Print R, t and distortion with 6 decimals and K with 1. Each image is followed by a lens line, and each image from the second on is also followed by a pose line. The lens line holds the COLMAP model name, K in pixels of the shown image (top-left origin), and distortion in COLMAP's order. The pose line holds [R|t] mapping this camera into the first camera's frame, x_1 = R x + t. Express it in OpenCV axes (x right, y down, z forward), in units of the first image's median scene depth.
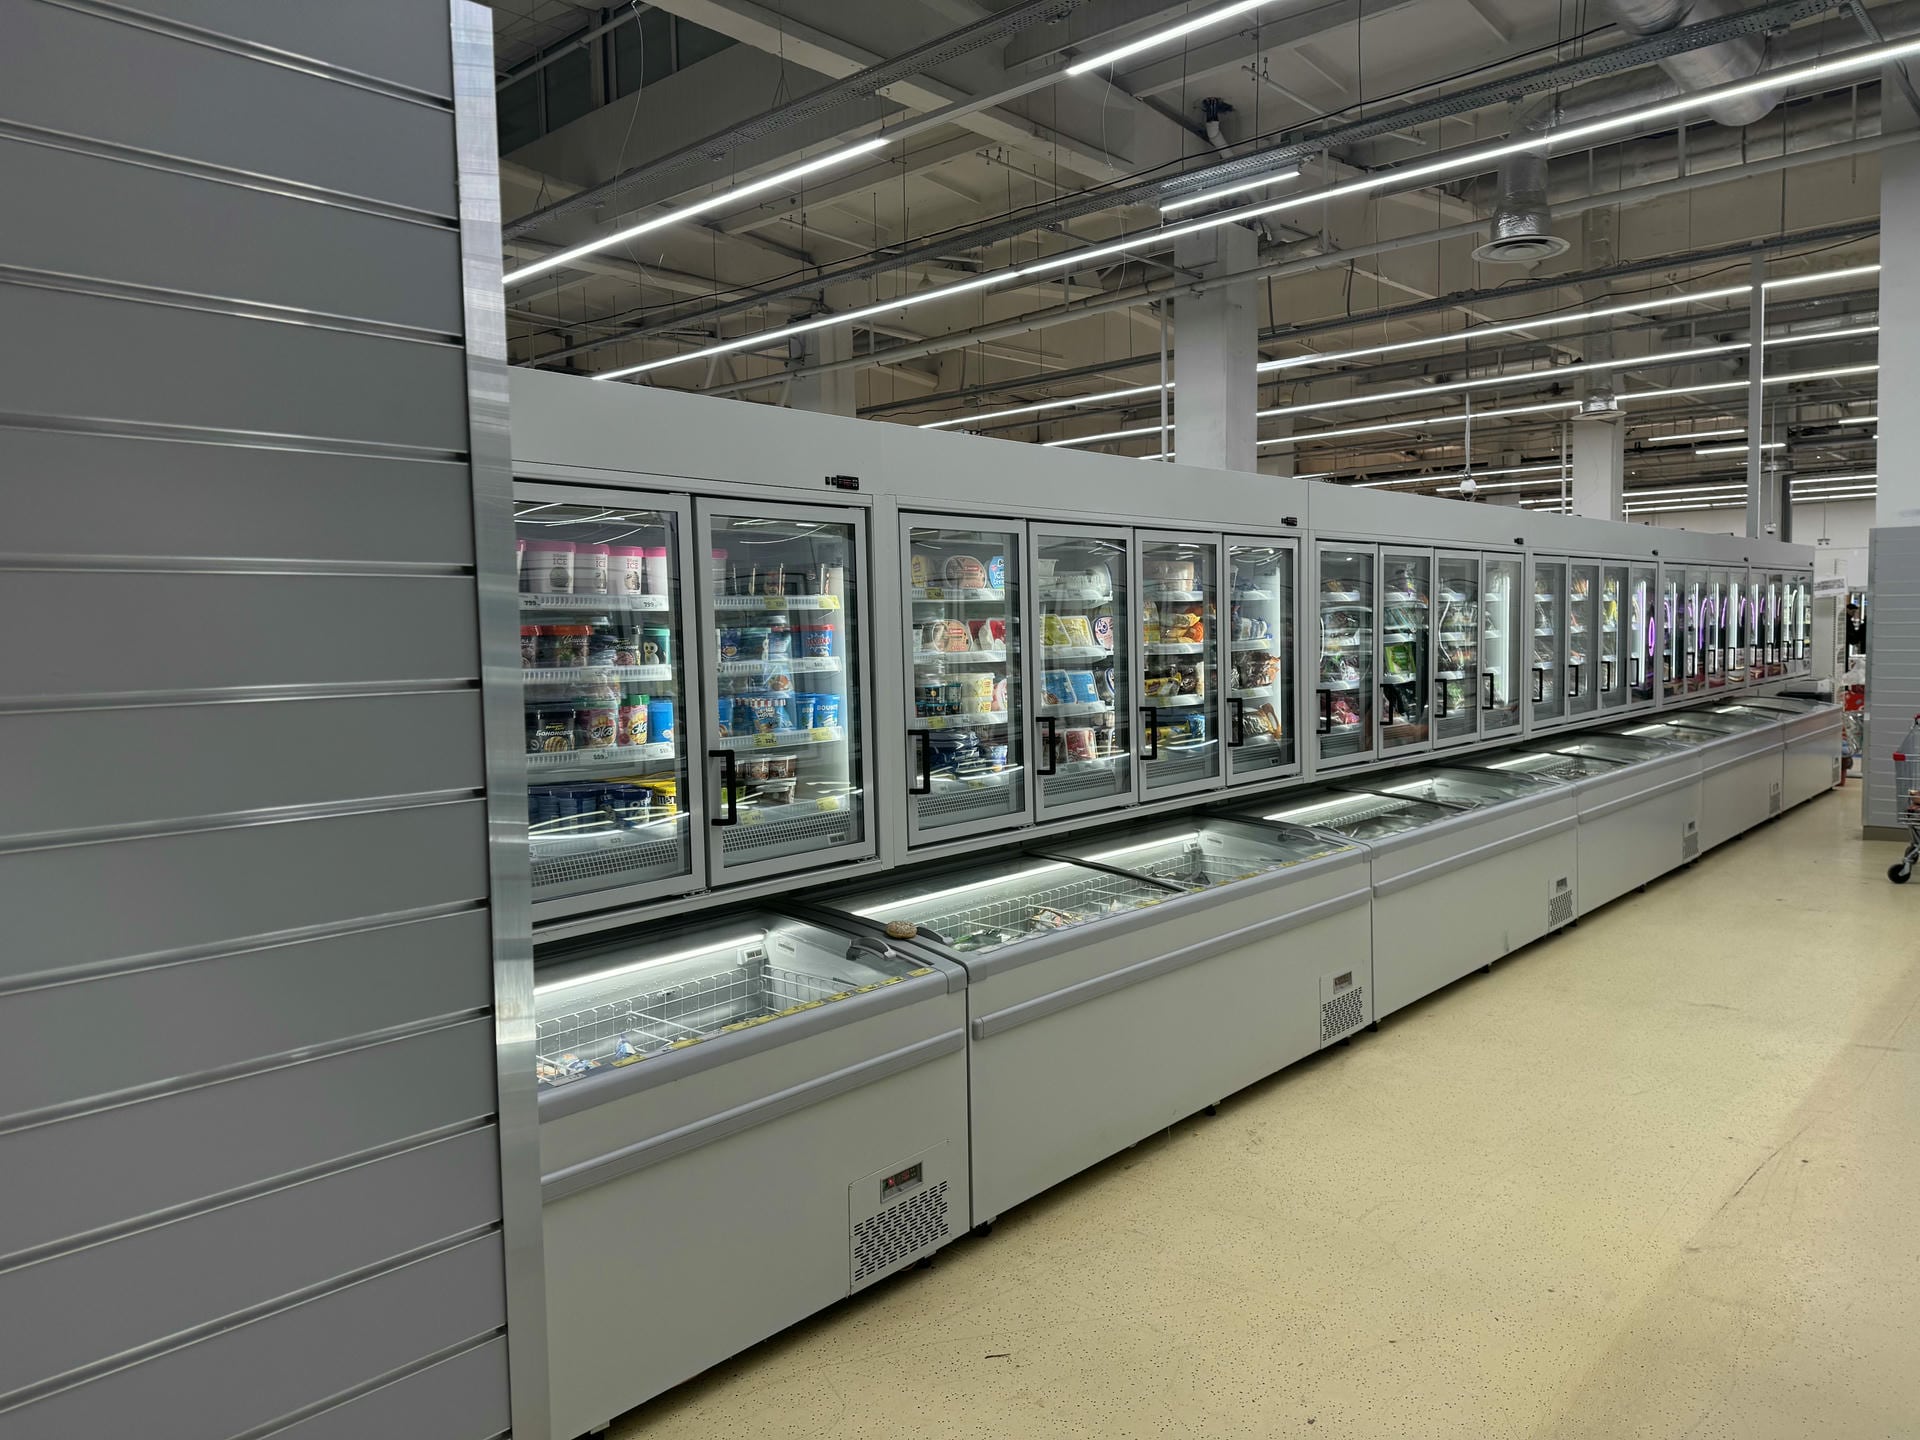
lens RADIAL K [[1341.2, 0, 961.9], [0, 1341.2, 720.8], [0, 0, 1]] dist [0.007880, 0.004649]
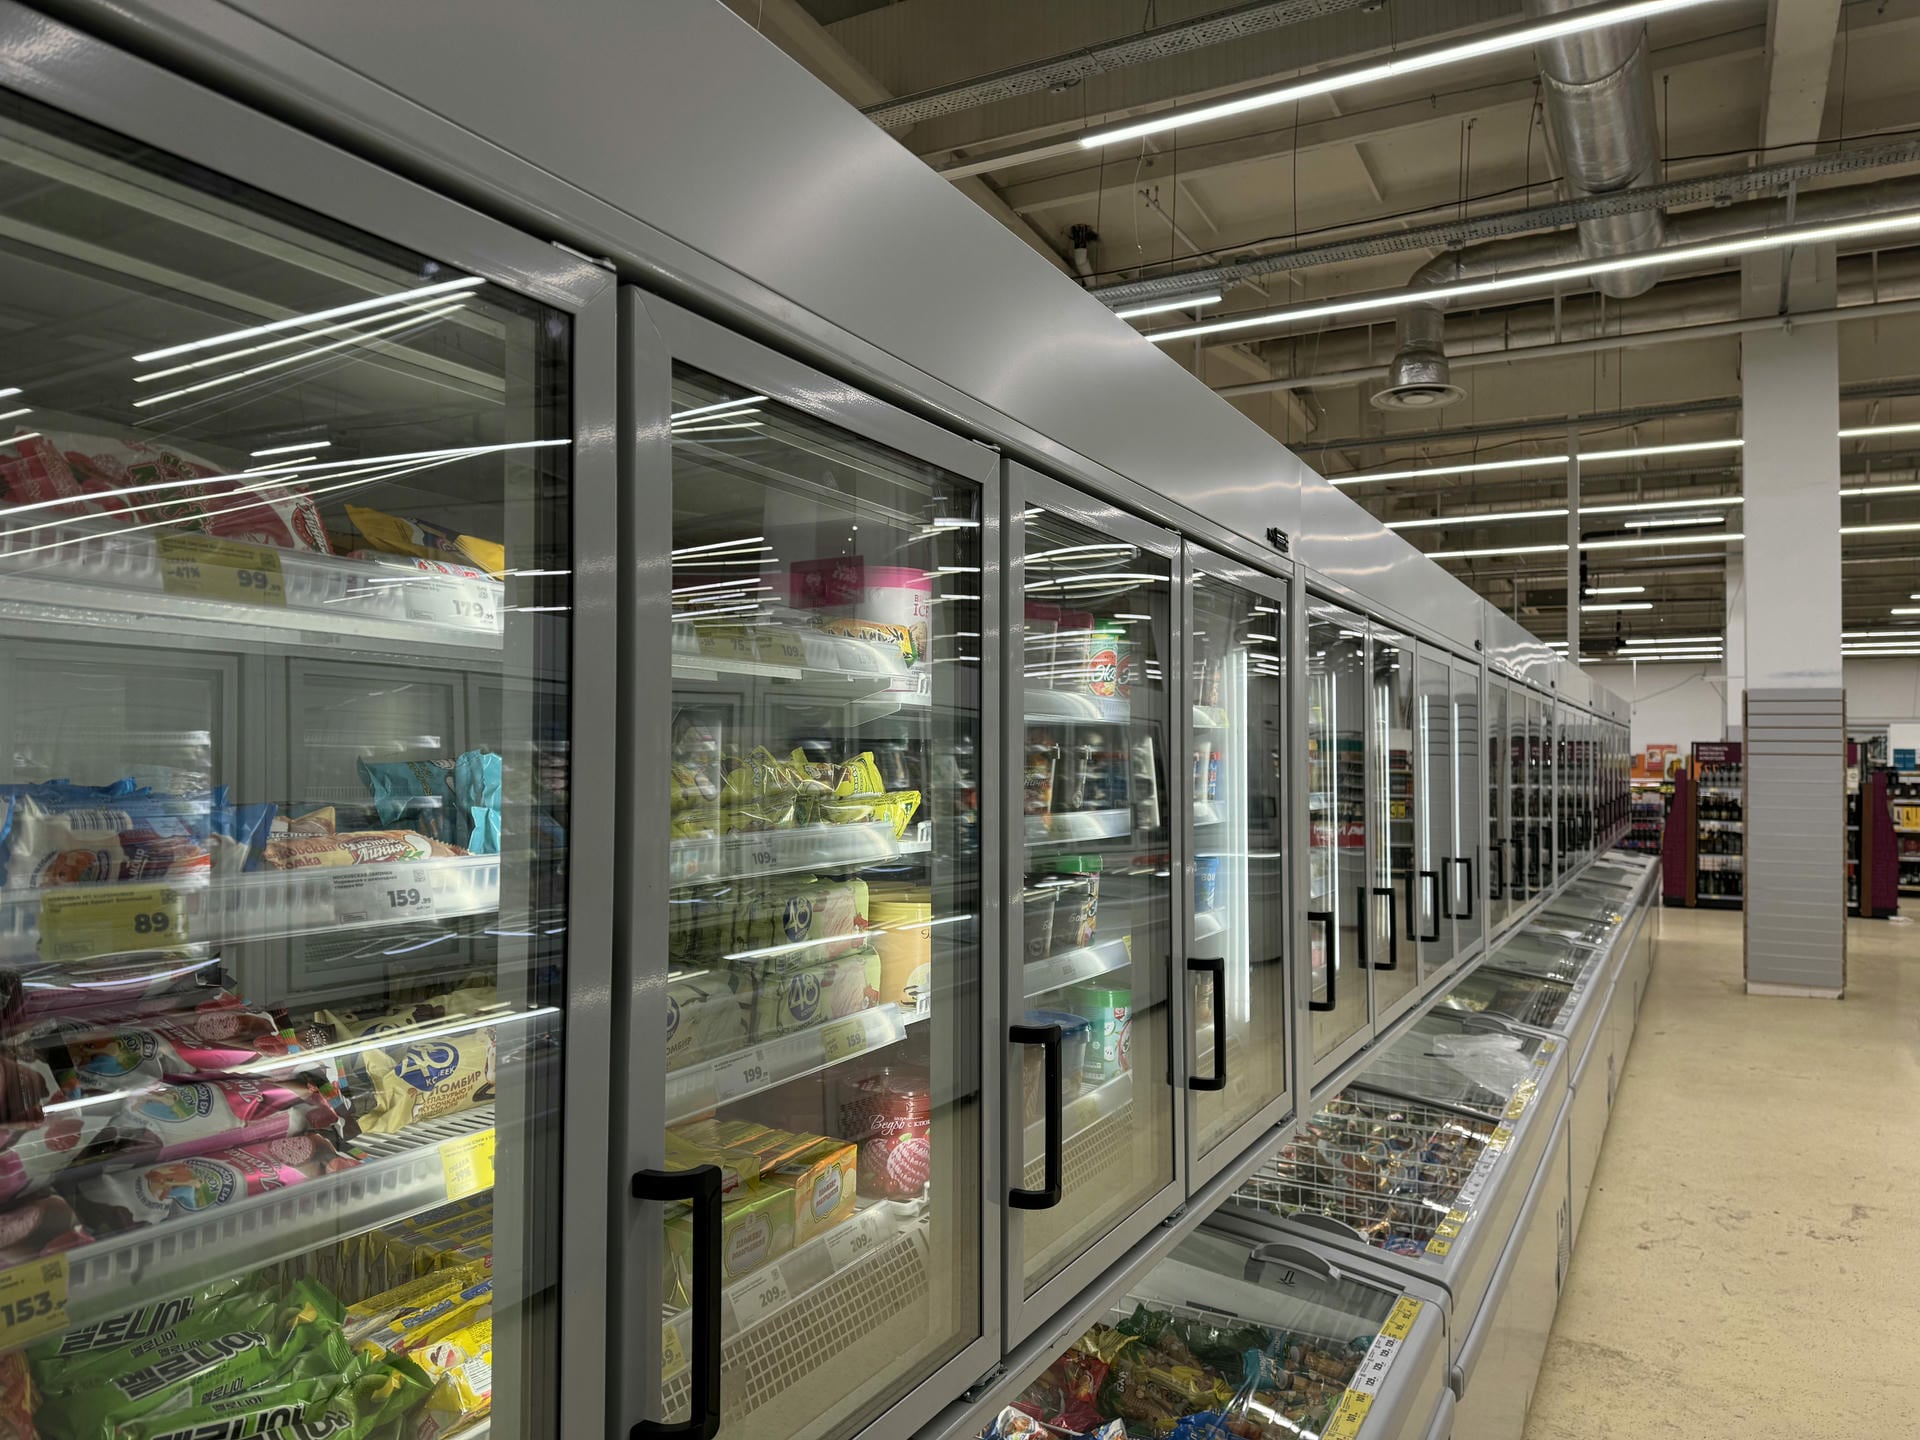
lens RADIAL K [[1337.8, 0, 980.9], [0, 1337.8, 721.2], [0, 0, 1]] dist [0.078002, -0.104001]
pose [[0.970232, 0.032860, 0.239937, -0.137680], [-0.009080, 0.994991, -0.099553, -0.008919], [-0.242007, 0.094411, 0.965670, 0.137555]]
